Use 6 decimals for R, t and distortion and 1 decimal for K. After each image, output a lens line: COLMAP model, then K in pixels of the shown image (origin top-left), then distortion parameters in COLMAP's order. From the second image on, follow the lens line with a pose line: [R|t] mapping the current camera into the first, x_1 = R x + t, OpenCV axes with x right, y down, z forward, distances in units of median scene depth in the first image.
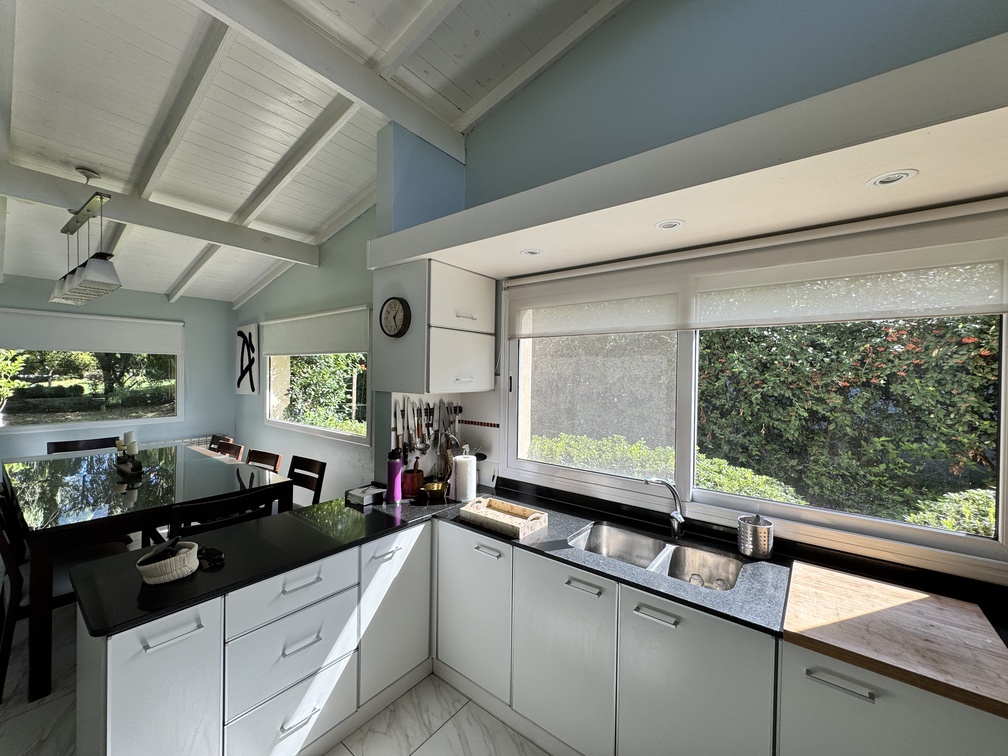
lens RADIAL K [[403.2, 0, 505.1], [0, 403.2, 376.9], [0, 0, 1]] dist [-0.002501, 0.000591]
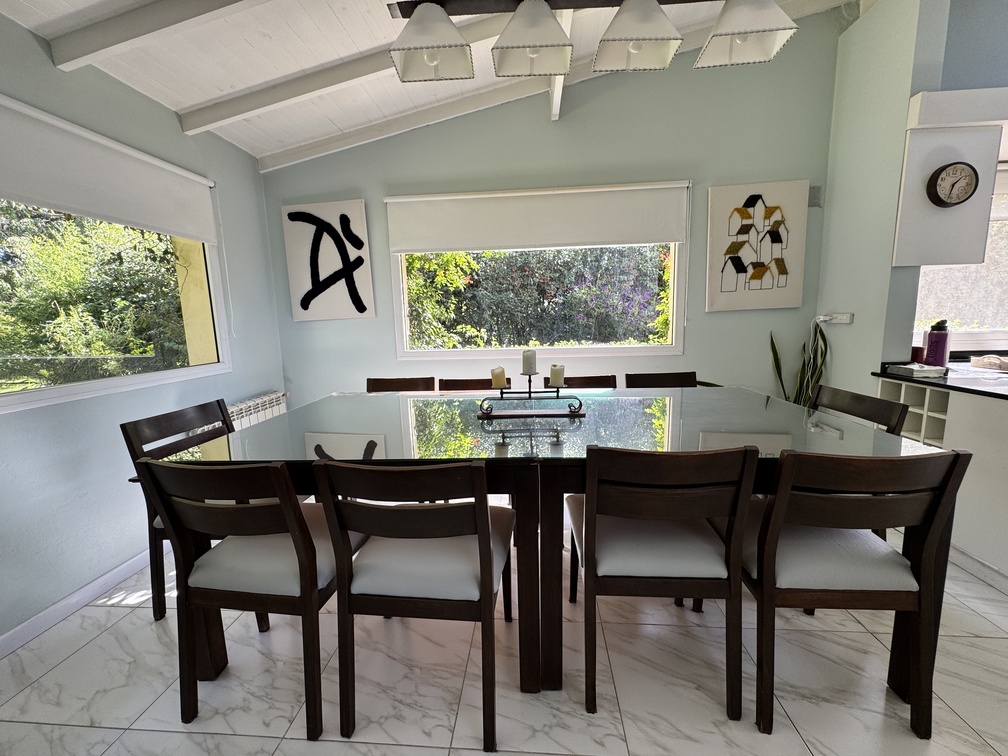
lens RADIAL K [[403.2, 0, 505.1], [0, 403.2, 376.9], [0, 0, 1]] dist [-0.002501, 0.000591]
pose [[0.832323, -0.118695, 0.541433, -1.586629], [0.044157, 0.987898, 0.148688, 0.103839], [-0.552529, -0.099849, 0.827491, 0.684751]]
